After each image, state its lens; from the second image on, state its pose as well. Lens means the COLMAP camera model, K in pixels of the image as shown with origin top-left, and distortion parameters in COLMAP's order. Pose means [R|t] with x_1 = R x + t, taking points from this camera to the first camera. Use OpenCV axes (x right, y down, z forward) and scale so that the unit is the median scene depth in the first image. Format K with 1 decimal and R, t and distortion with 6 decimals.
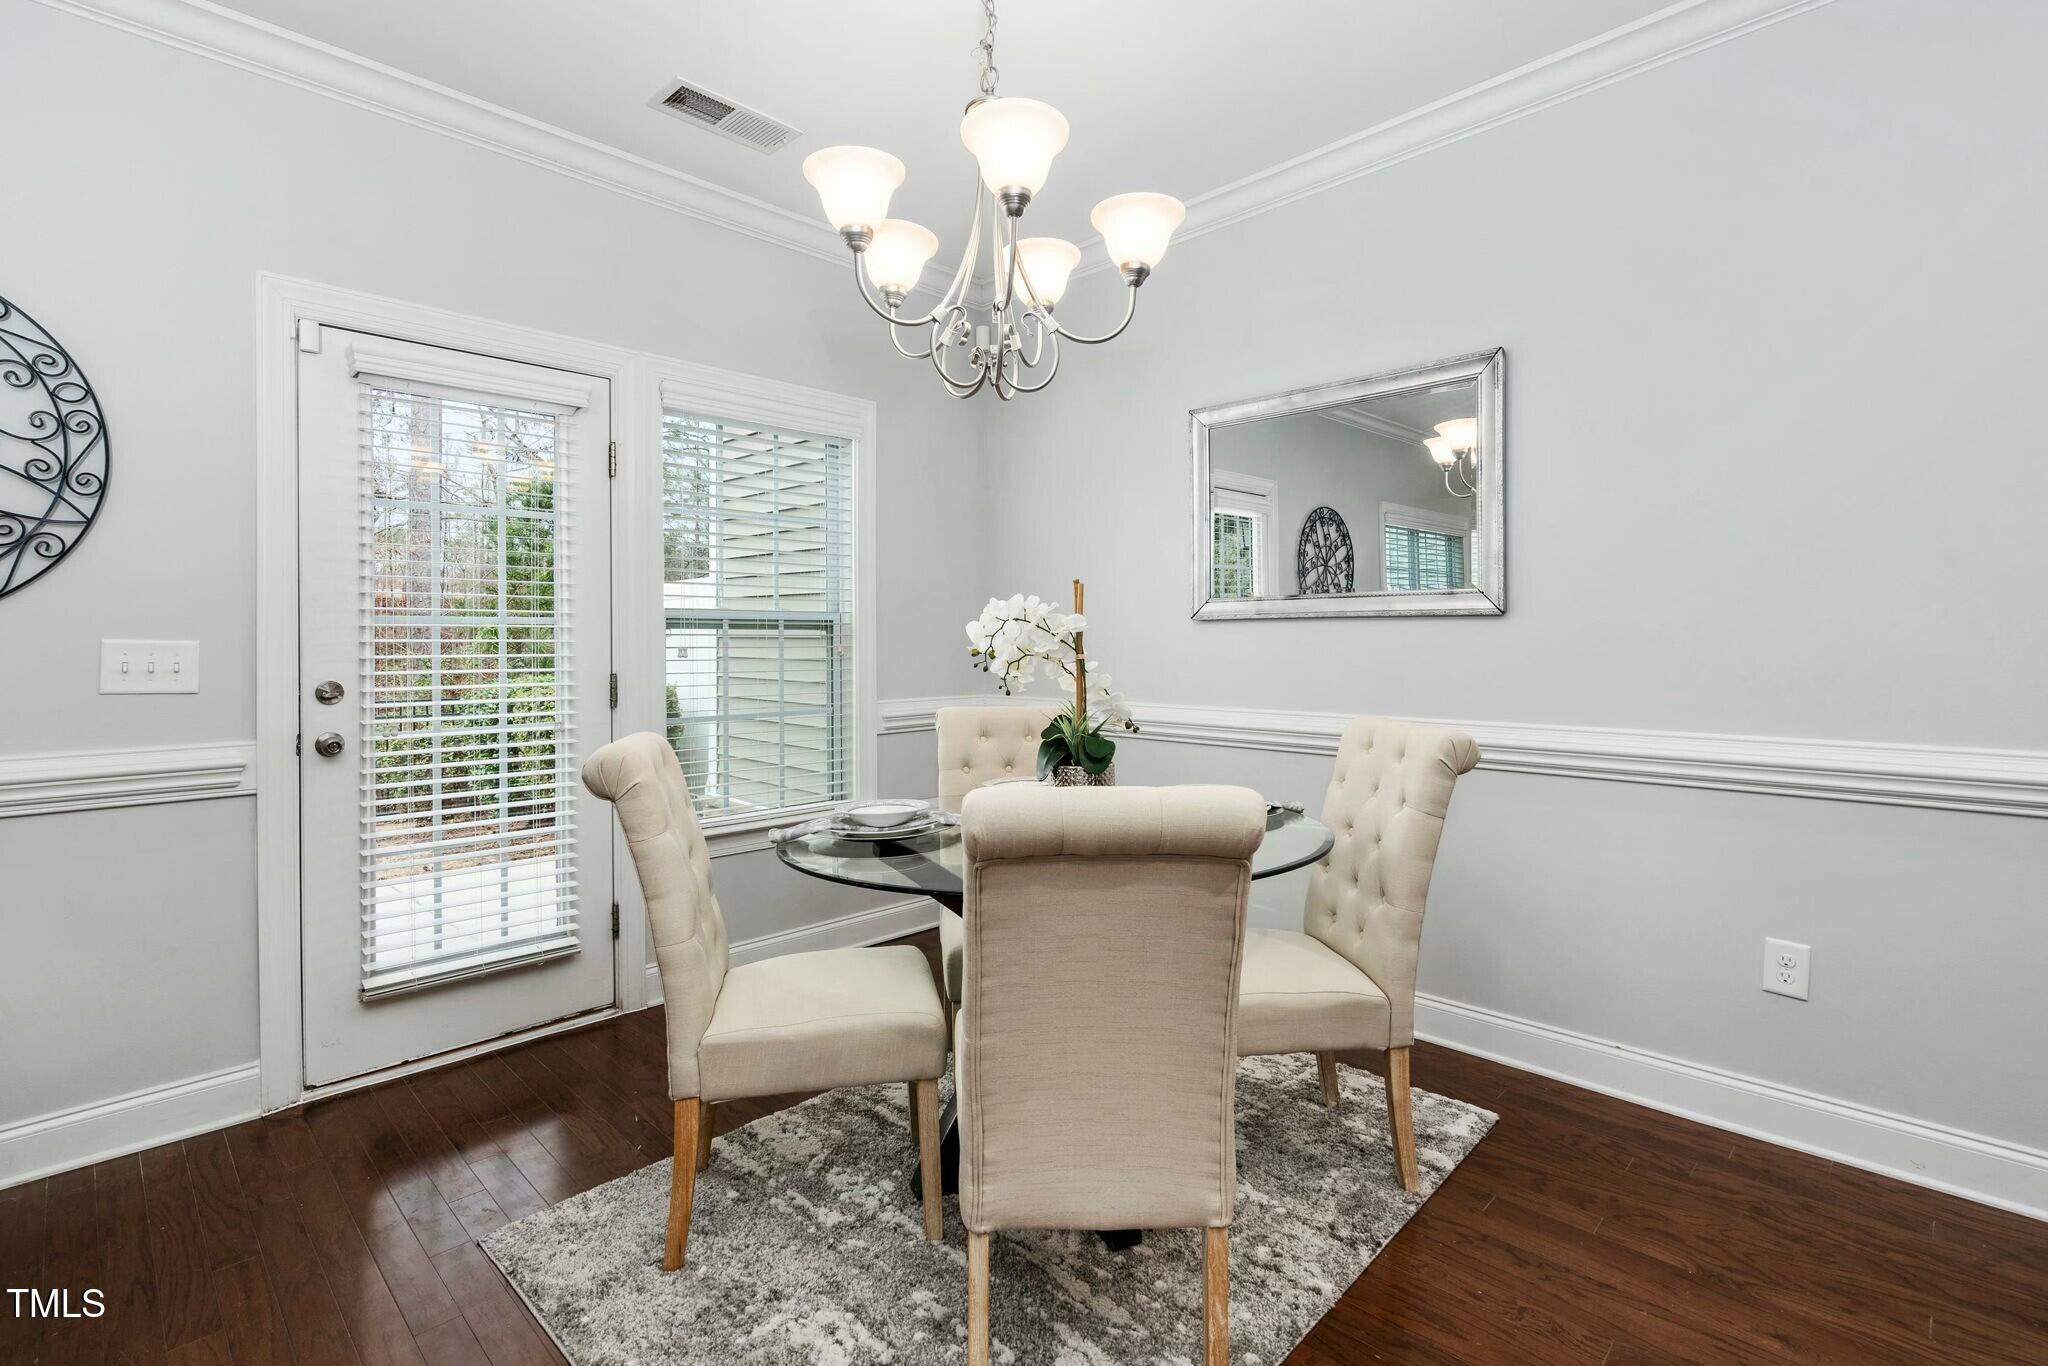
lens RADIAL K [[949.5, 0, 1010.0], [0, 949.5, 632.9], [0, 0, 1]] dist [-0.002861, -0.000385]
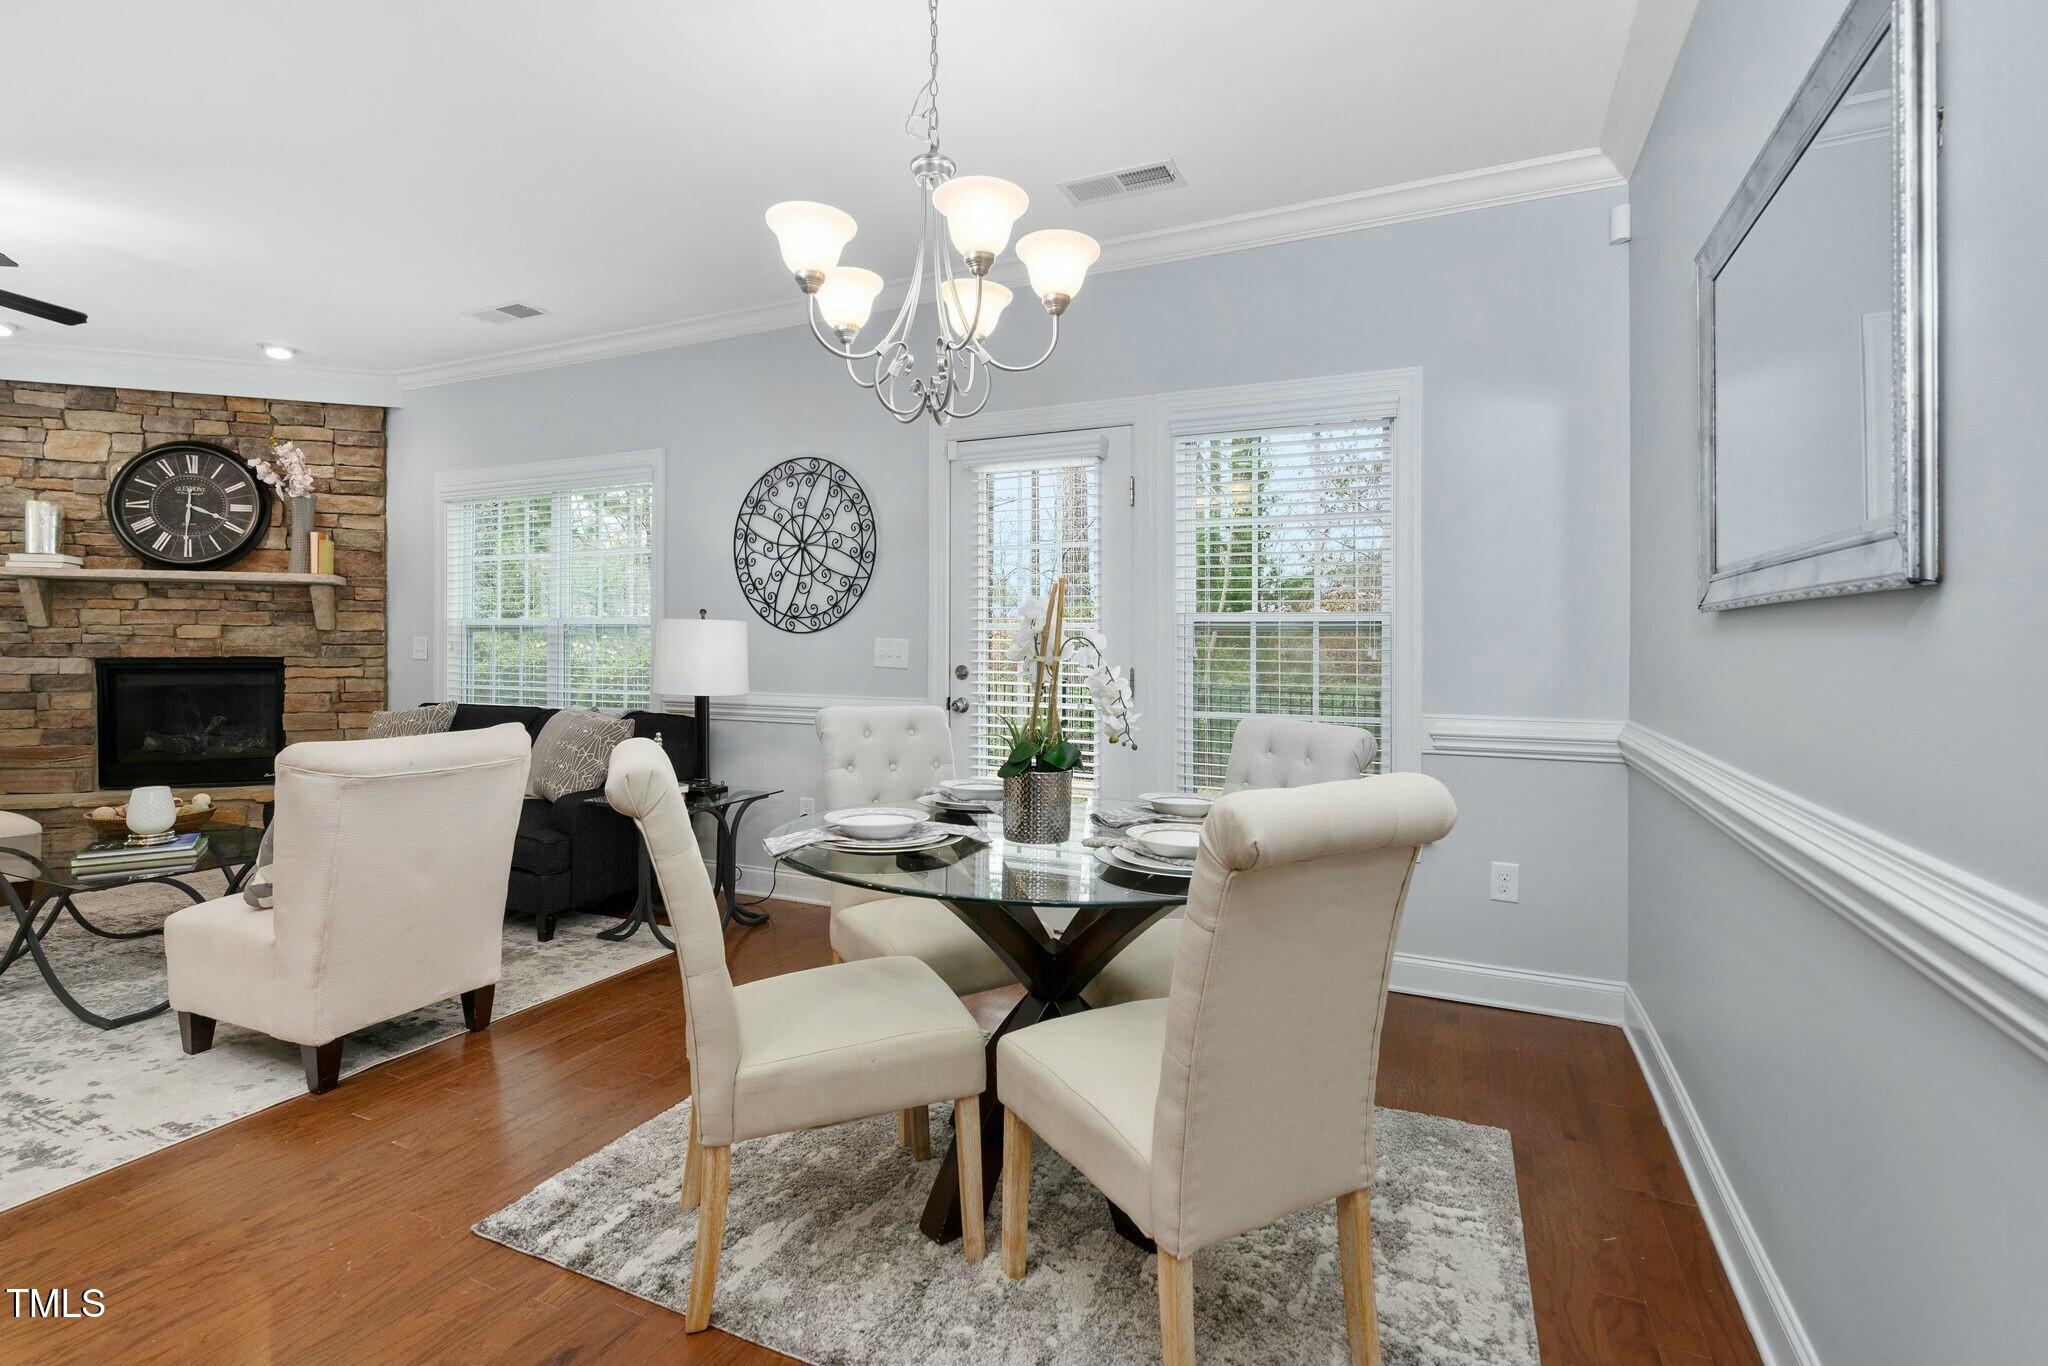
lens RADIAL K [[950.6, 0, 1013.1], [0, 950.6, 648.9], [0, 0, 1]] dist [-0.003085, 0.000261]
pose [[0.341073, 0.011183, -0.939970, 0.929337], [-0.001489, 0.999934, 0.011356, 0.006760], [0.940036, -0.002473, 0.341068, 0.616550]]
